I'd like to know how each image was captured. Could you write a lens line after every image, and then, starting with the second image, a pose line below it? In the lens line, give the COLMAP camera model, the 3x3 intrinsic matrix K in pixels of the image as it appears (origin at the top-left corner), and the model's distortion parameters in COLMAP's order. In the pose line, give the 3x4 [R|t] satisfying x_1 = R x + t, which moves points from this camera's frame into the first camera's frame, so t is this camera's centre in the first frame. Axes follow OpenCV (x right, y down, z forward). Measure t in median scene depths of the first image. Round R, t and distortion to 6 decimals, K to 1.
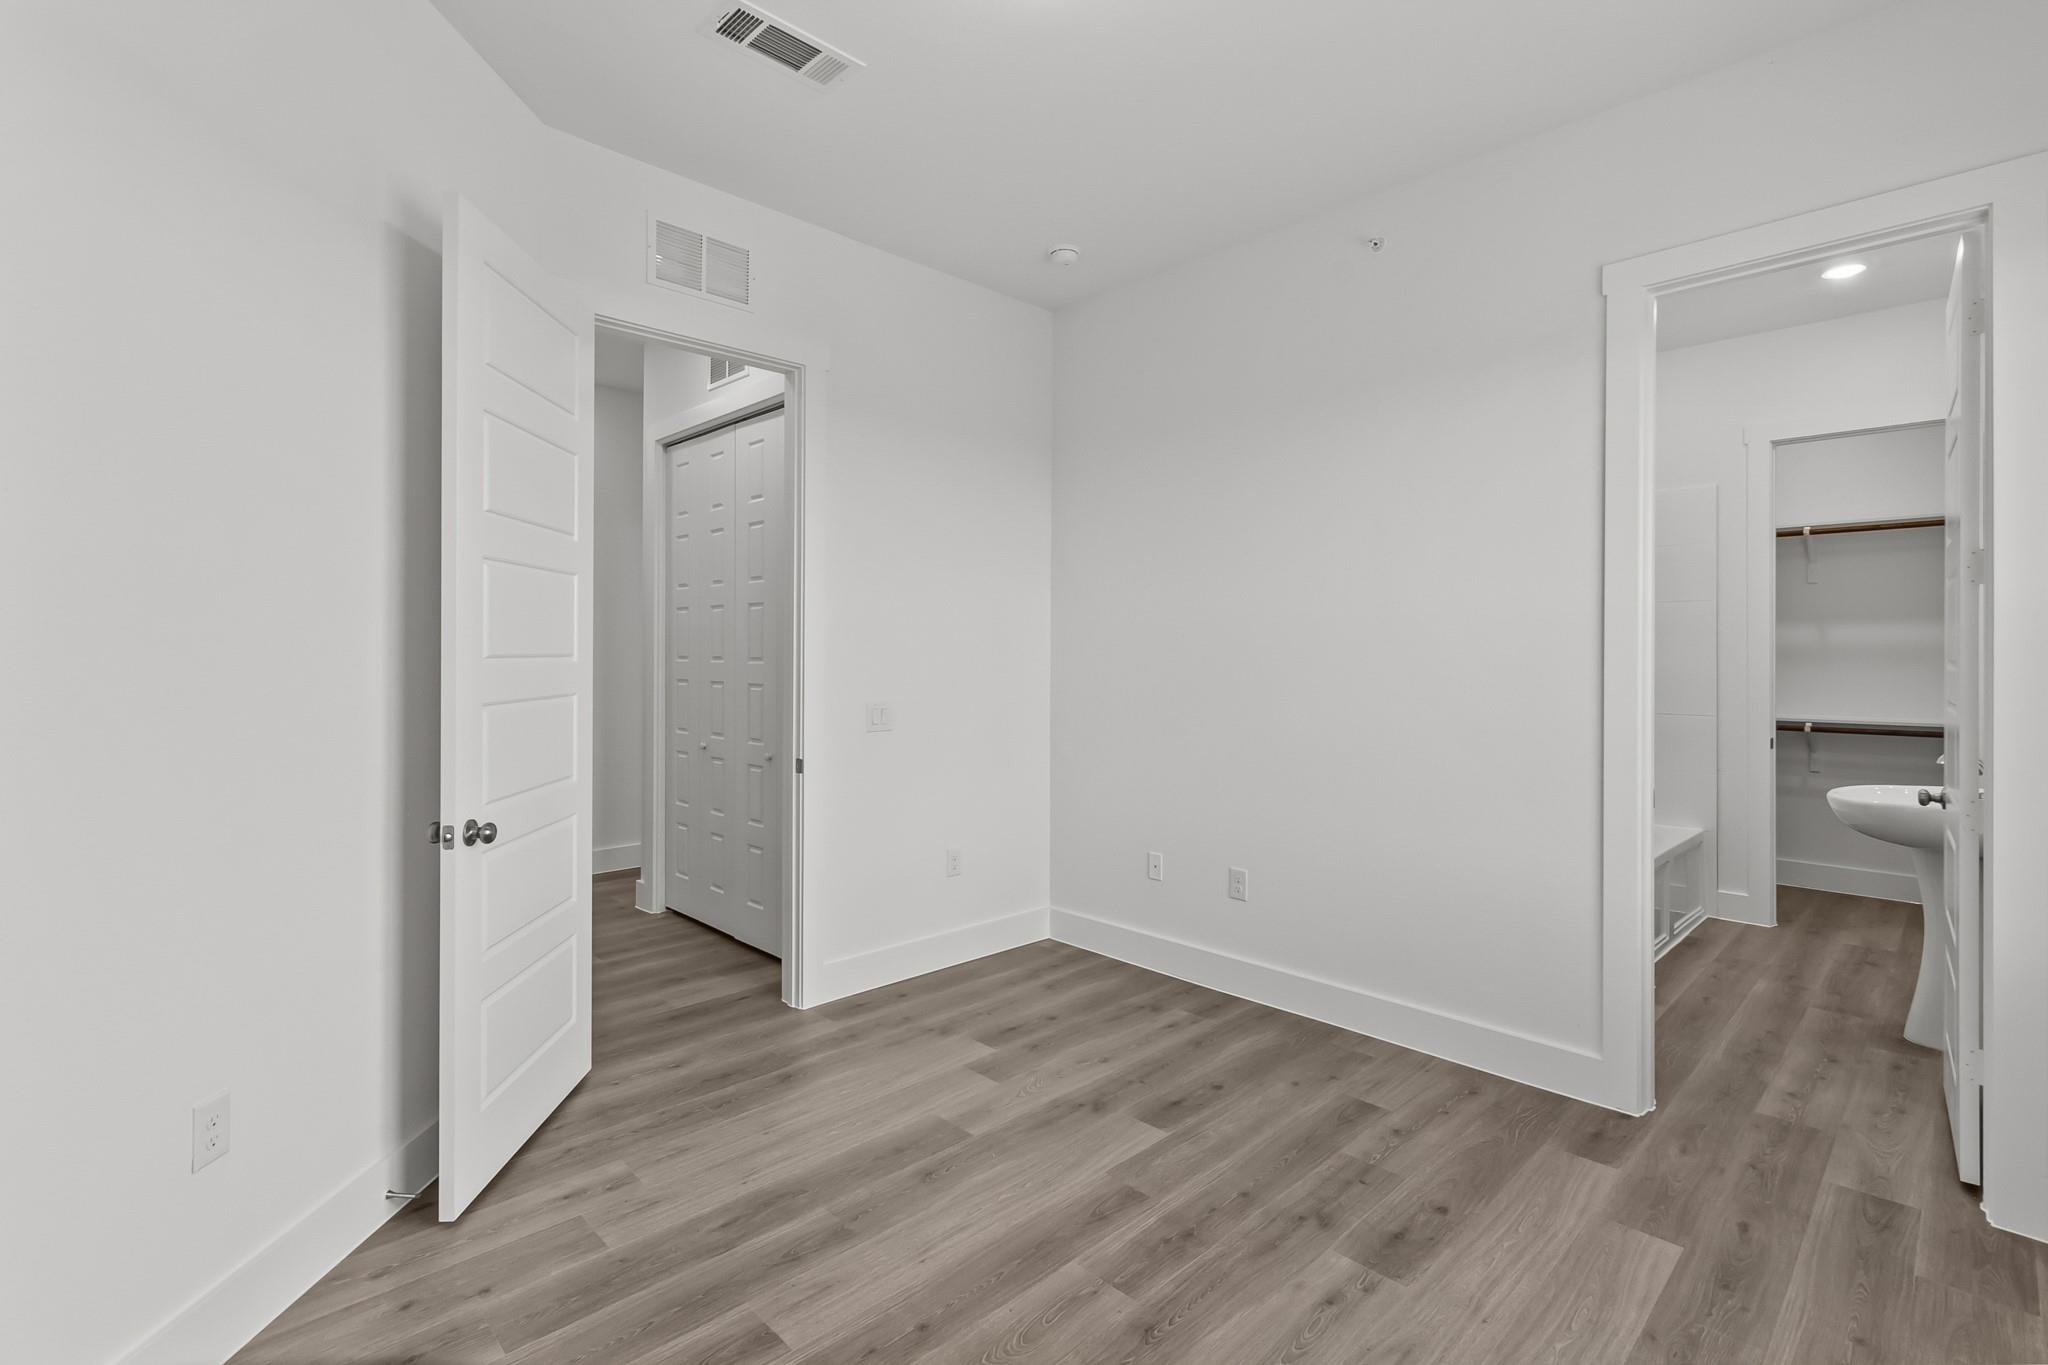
lens RADIAL K [[949.8, 0, 1037.1], [0, 949.8, 657.9], [0, 0, 1]] dist [0.001888, 0.000488]
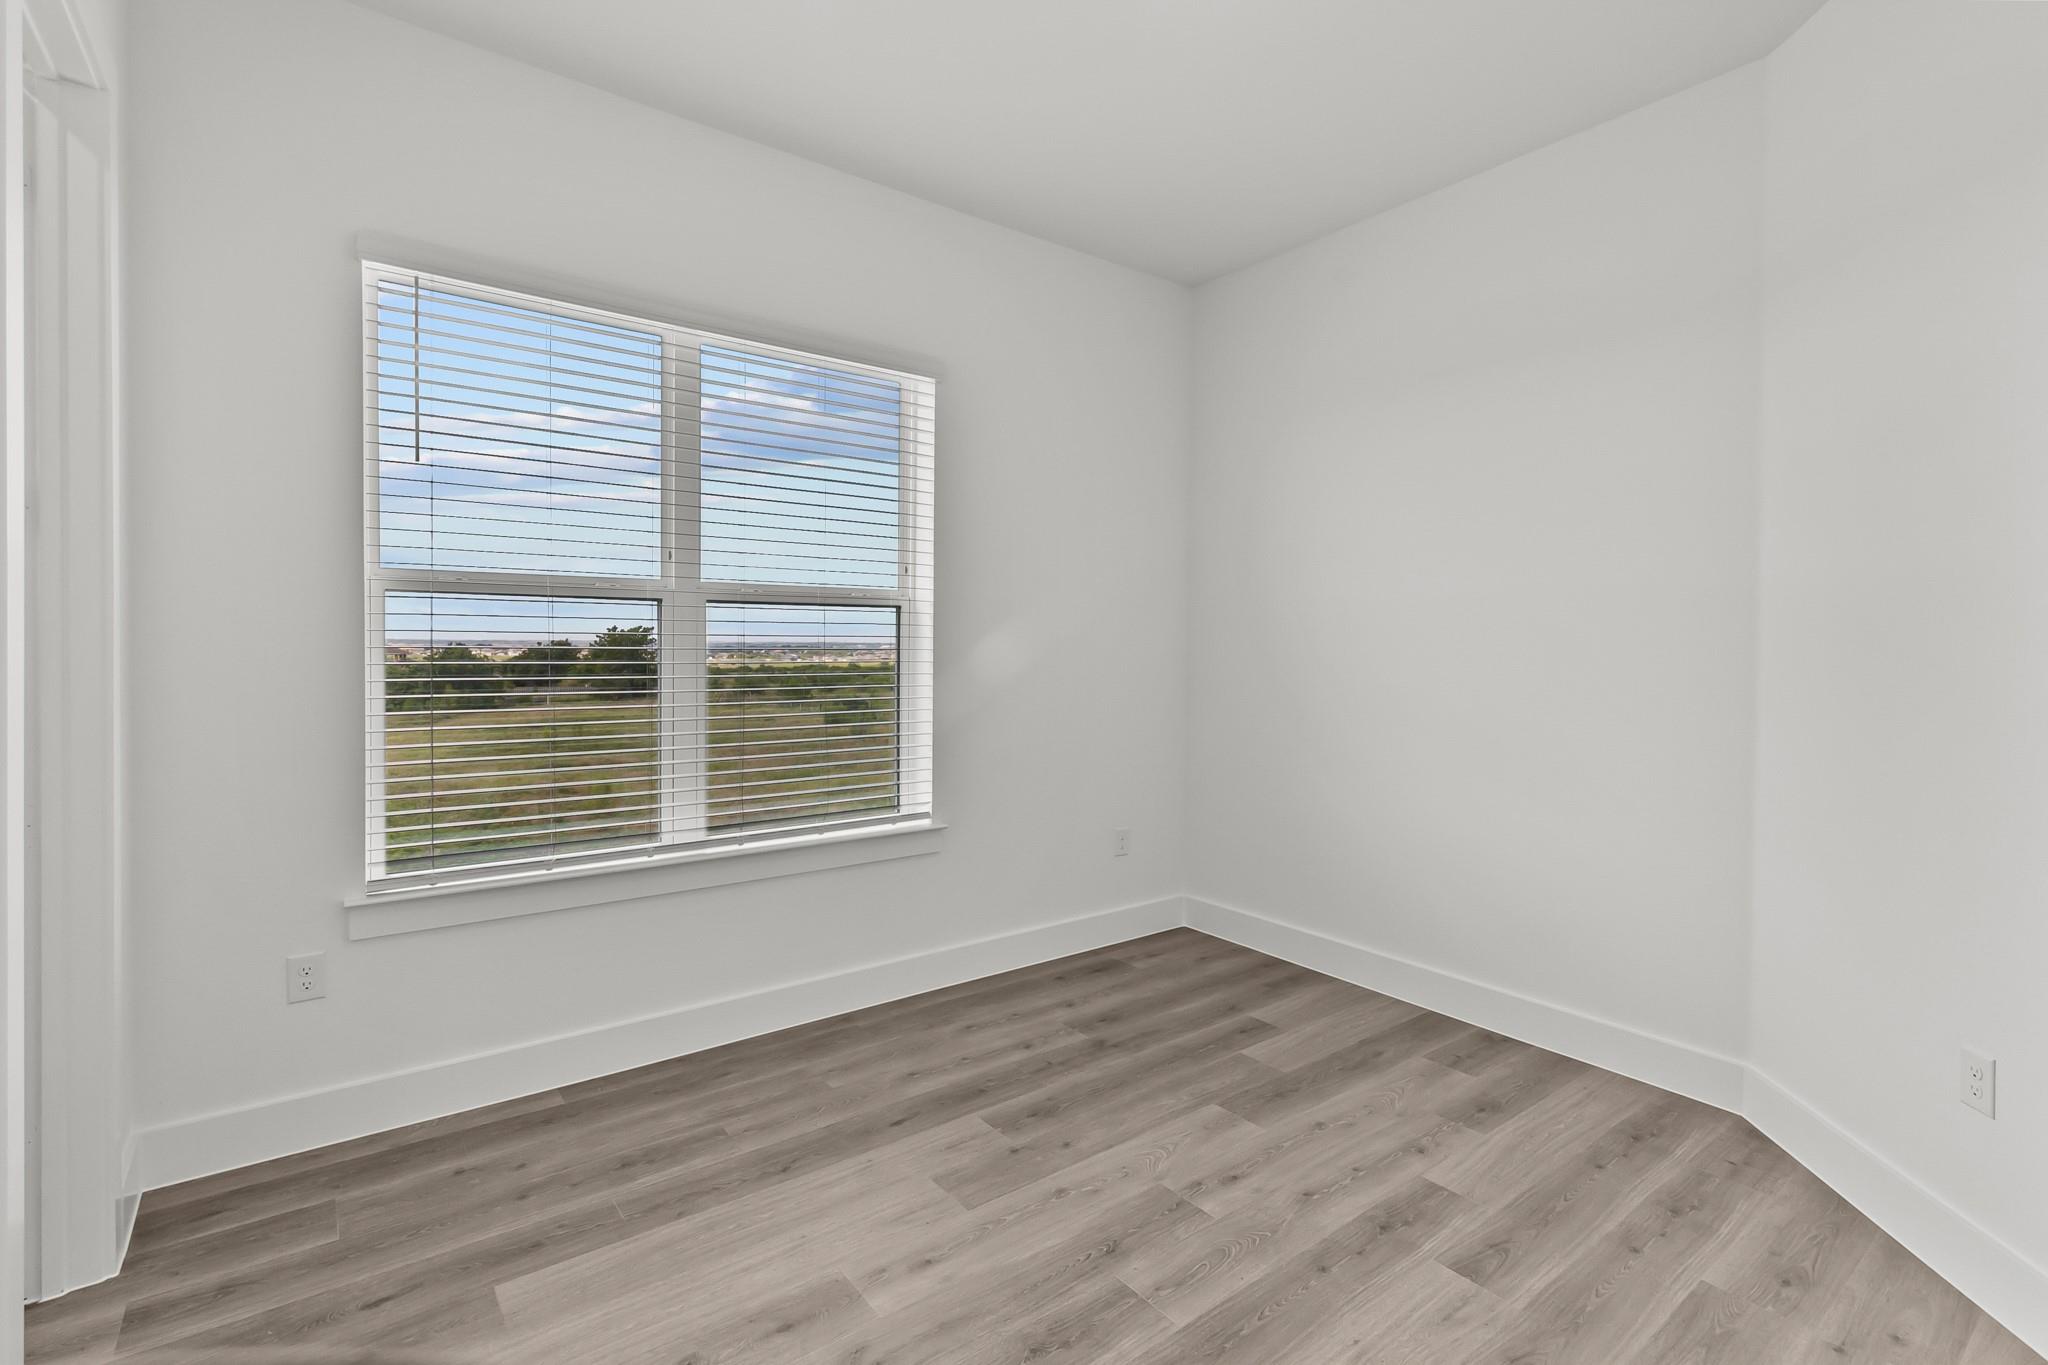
lens RADIAL K [[944.8, 0, 1036.7], [0, 944.8, 664.5], [0, 0, 1]] dist [0.000591, 0.000176]
pose [[-0.992539, -0.018830, 0.120463, 0.063916], [-0.015314, 0.999431, 0.030052, -0.001807], [-0.120960, 0.027983, -0.992263, 1.577956]]
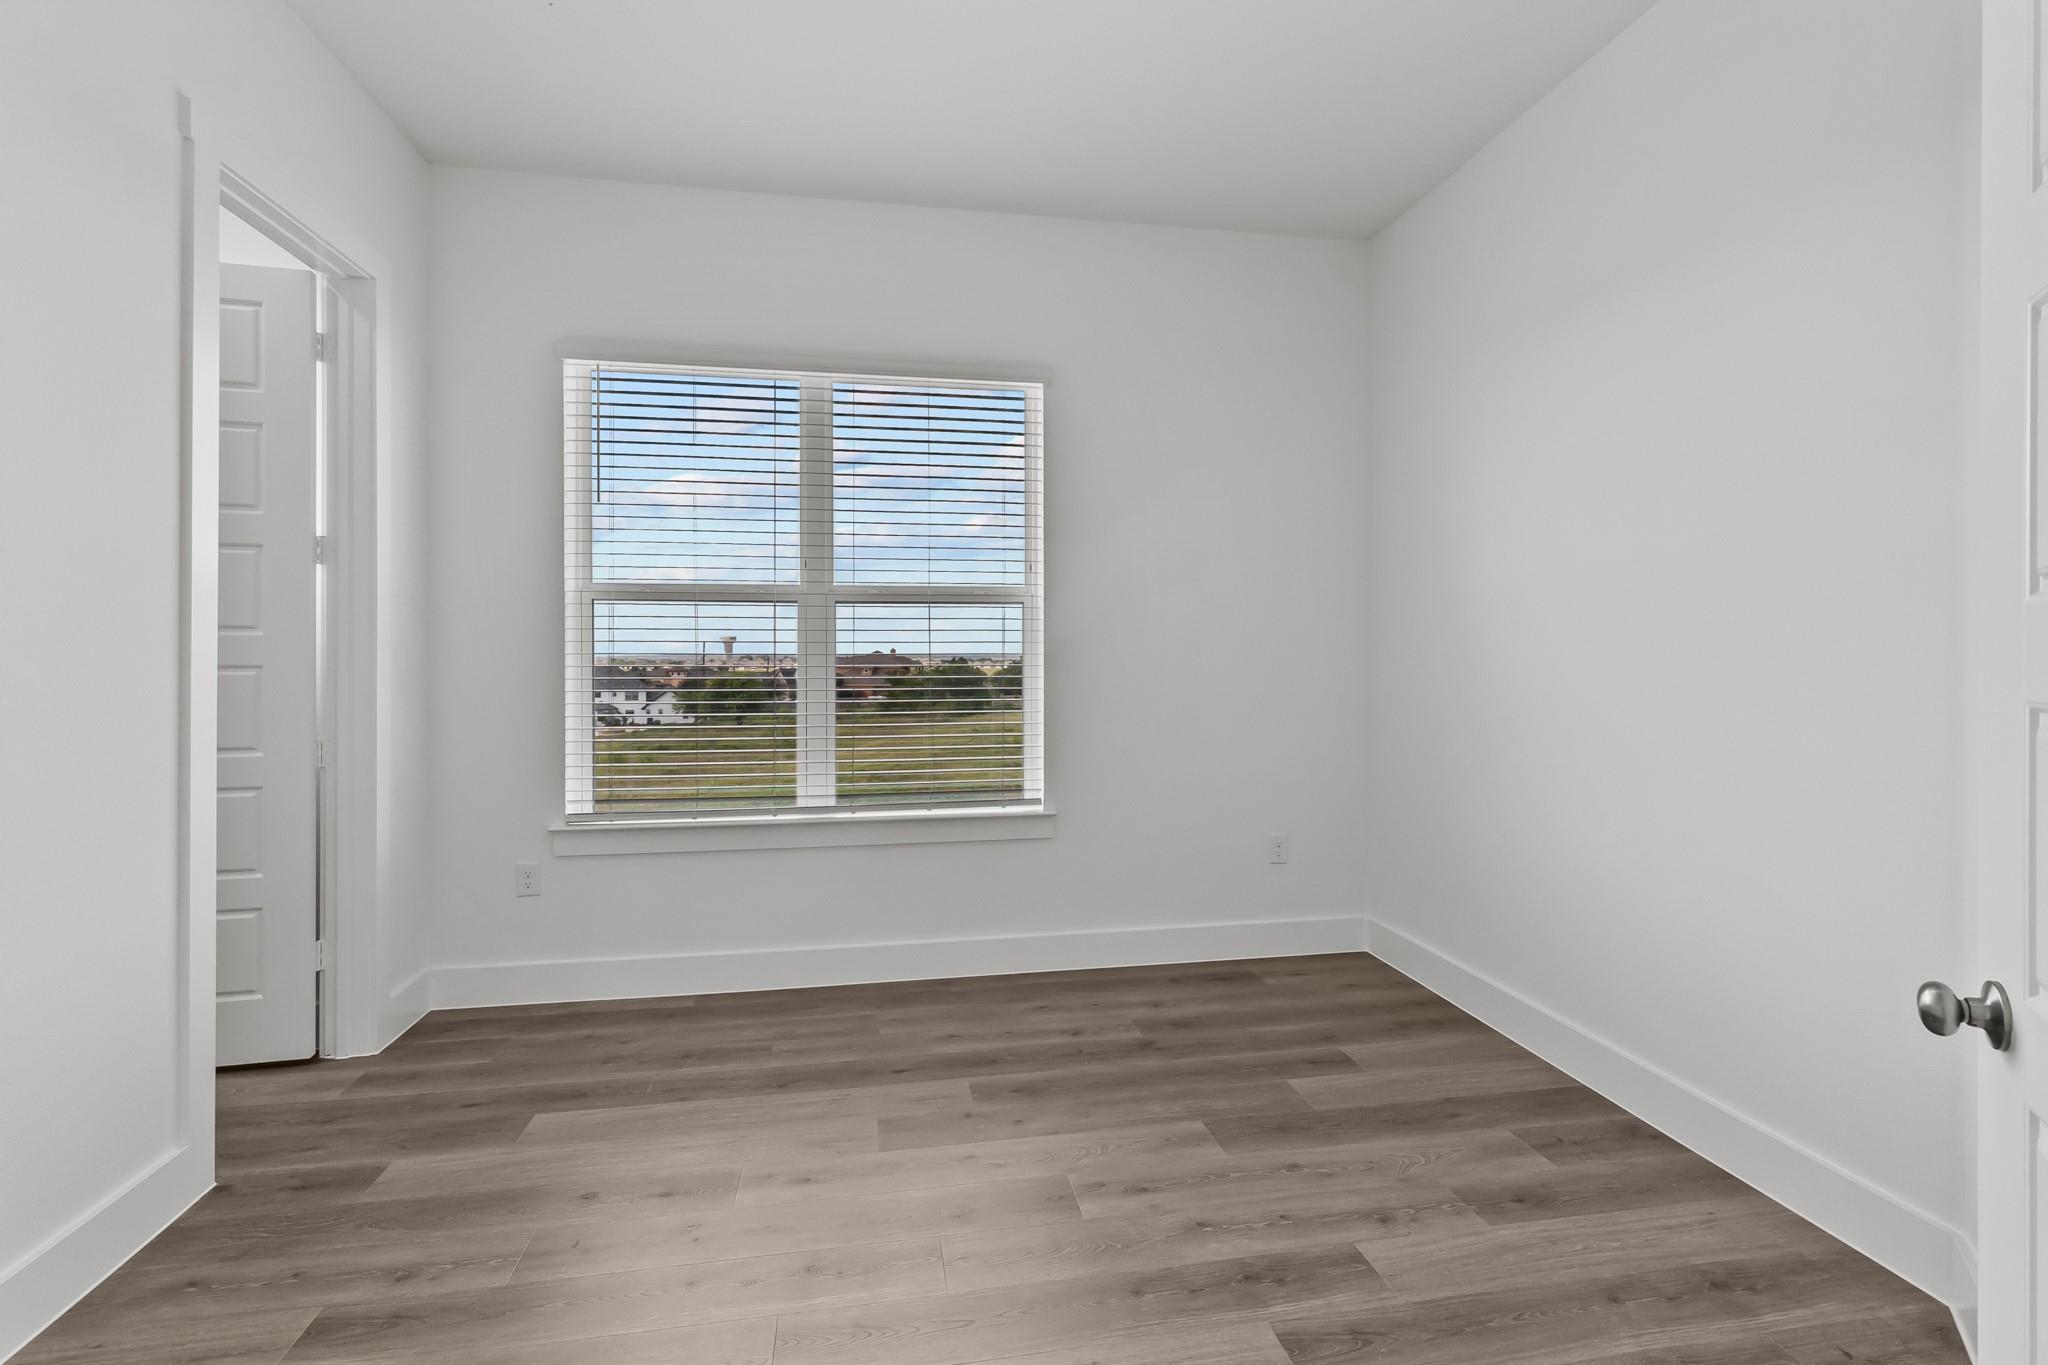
lens RADIAL K [[949.8, 0, 1037.1], [0, 949.8, 657.9], [0, 0, 1]] dist [0.001888, 0.000488]
pose [[-0.826215, -0.010060, 0.563265, -0.443926], [-0.002247, 0.999891, 0.014561, 0.024039], [-0.563350, 0.010765, -0.826148, 1.419610]]
